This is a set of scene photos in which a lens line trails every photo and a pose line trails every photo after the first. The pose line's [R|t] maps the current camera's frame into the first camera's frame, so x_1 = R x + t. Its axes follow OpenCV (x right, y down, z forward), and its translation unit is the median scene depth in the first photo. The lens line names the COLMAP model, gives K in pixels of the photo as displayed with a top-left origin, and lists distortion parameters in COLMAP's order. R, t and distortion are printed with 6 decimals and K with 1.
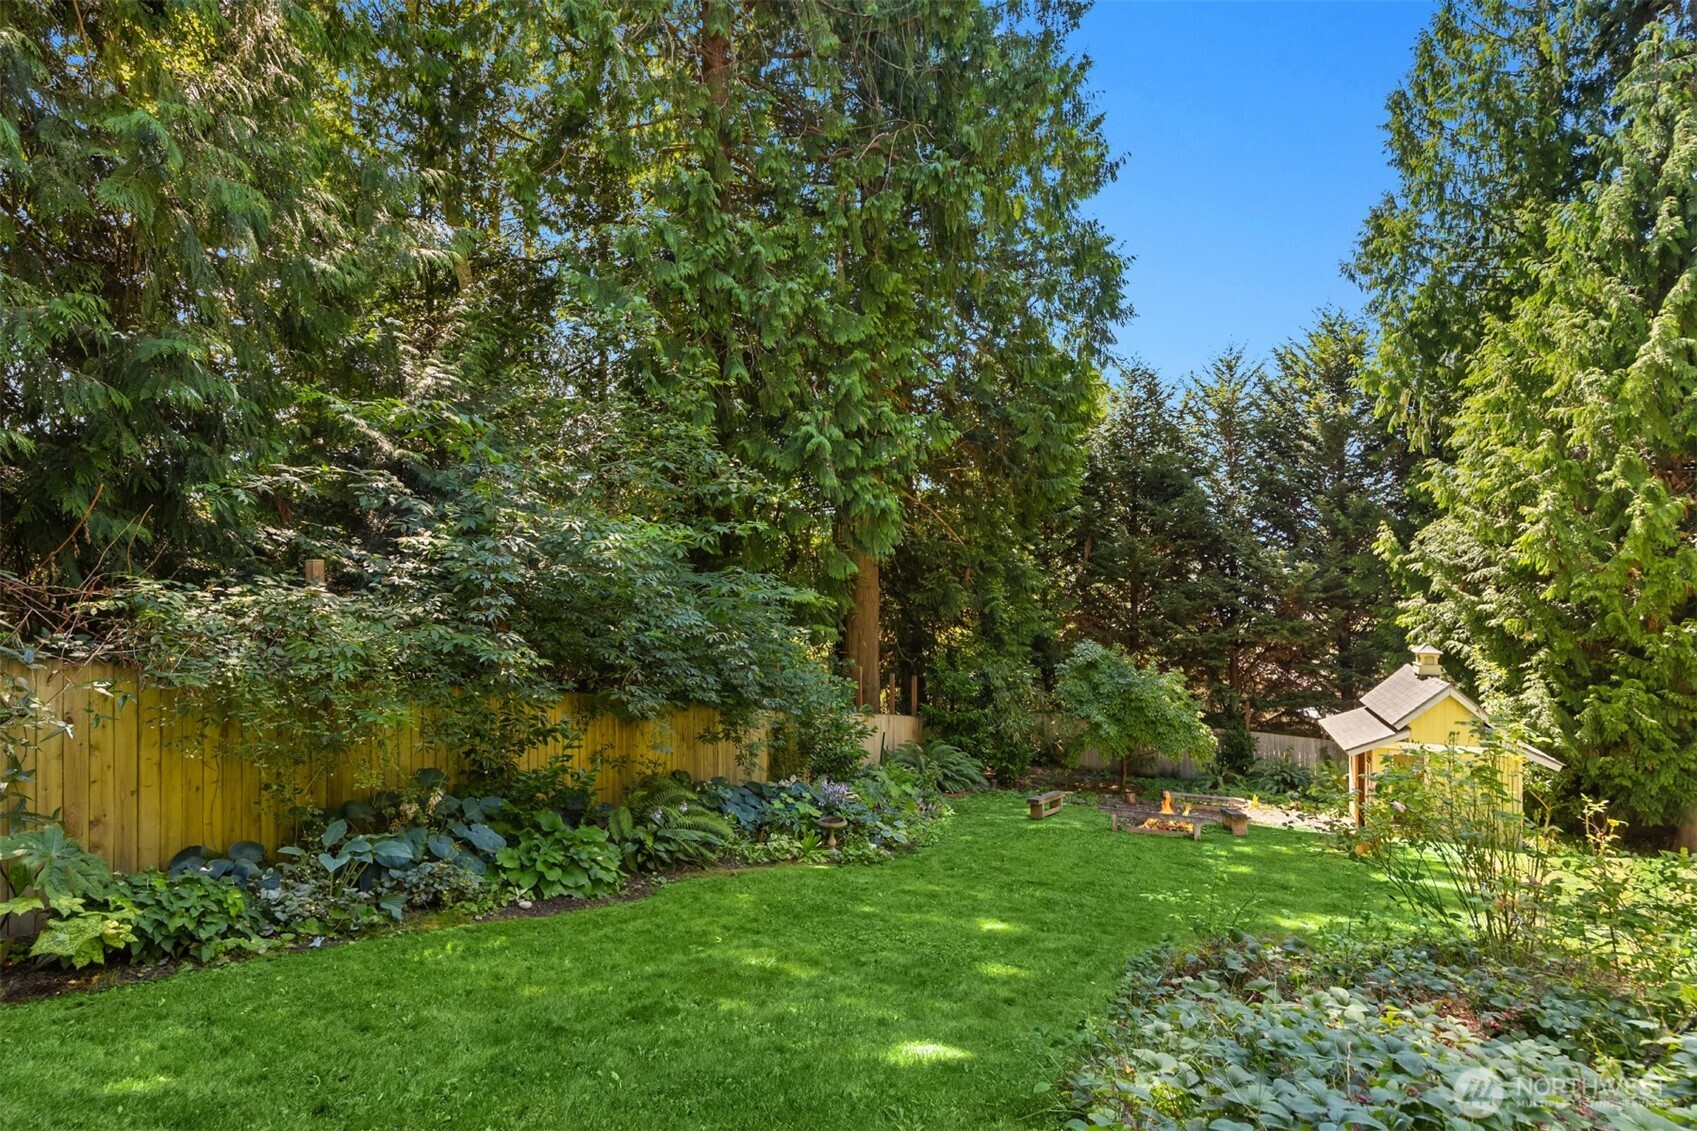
lens RADIAL K [[847.7, 0, 848.5], [0, 847.7, 565.5], [0, 0, 1]] dist [-0.001968, 0.000765]
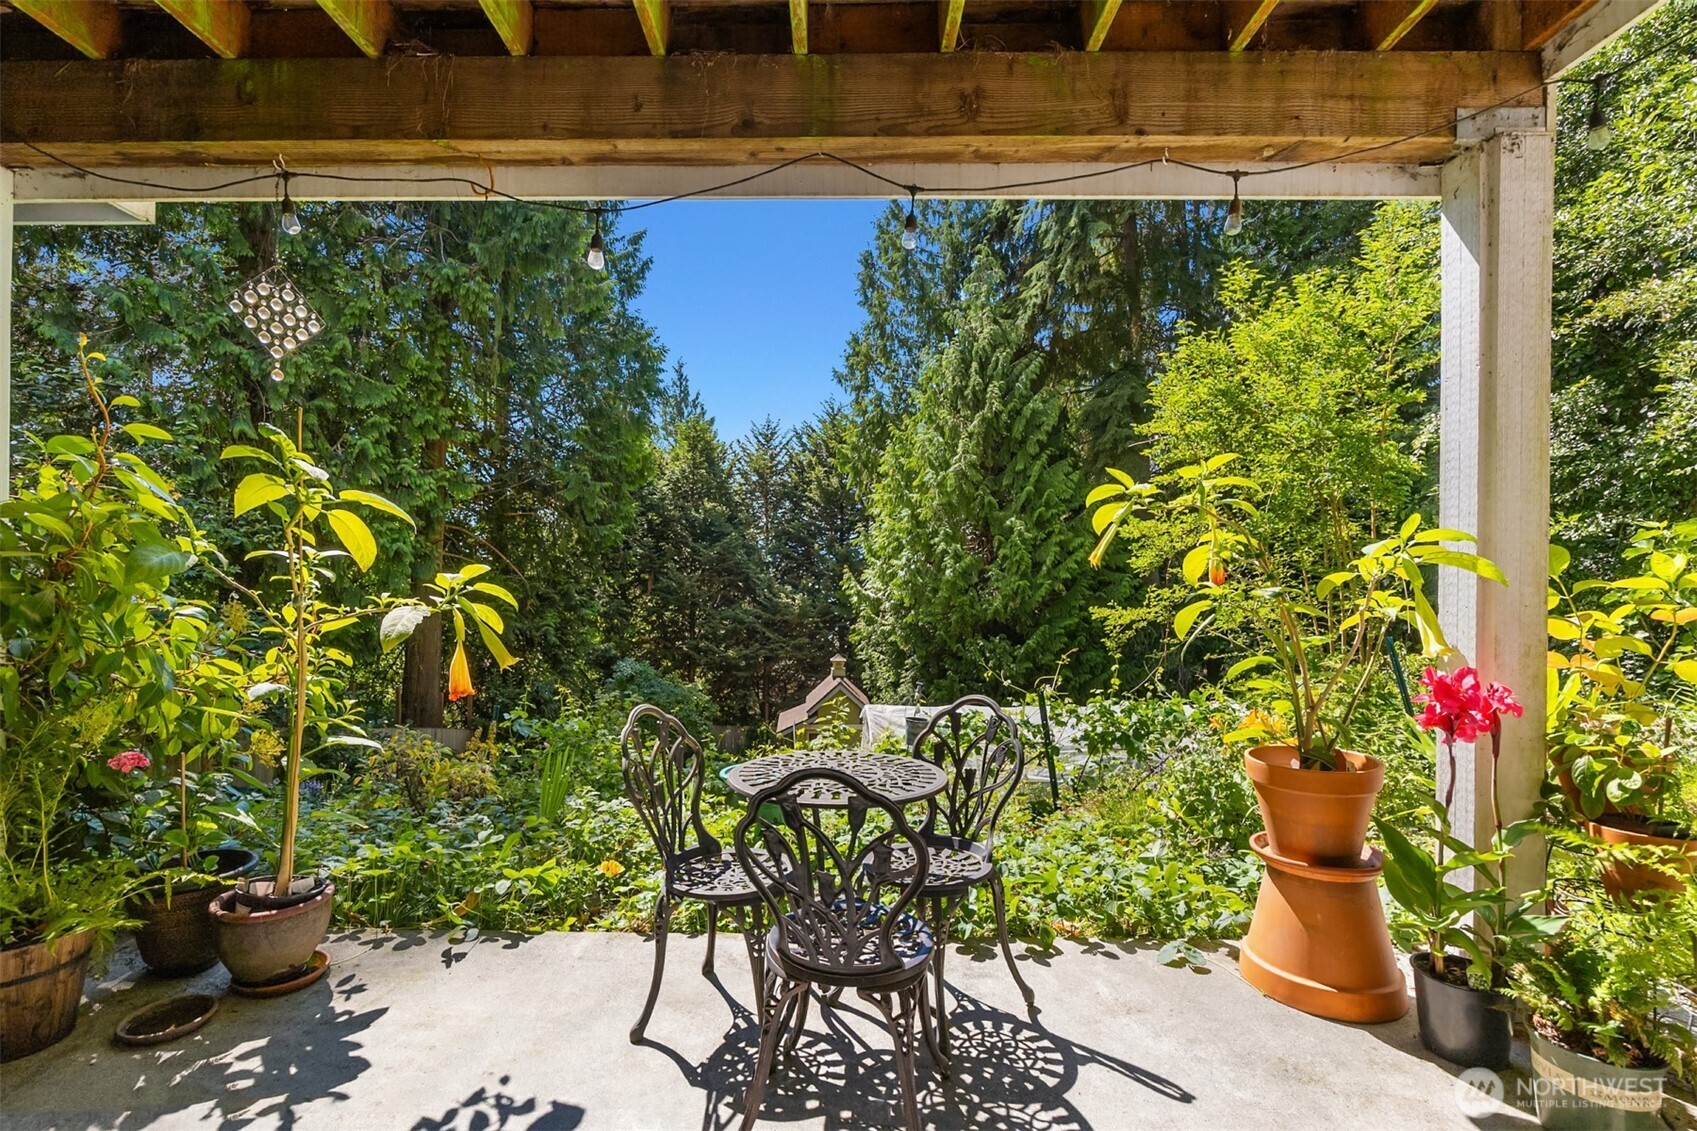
lens RADIAL K [[817.4, 0, 848.5], [0, 817.4, 565.5], [0, 0, 1]] dist [0.001625, 0.000203]
pose [[0.928302, 0.016284, 0.371471, 0.180606], [-0.003941, 0.999415, -0.033962, -0.009896], [-0.371807, 0.030063, 0.927823, -0.254604]]
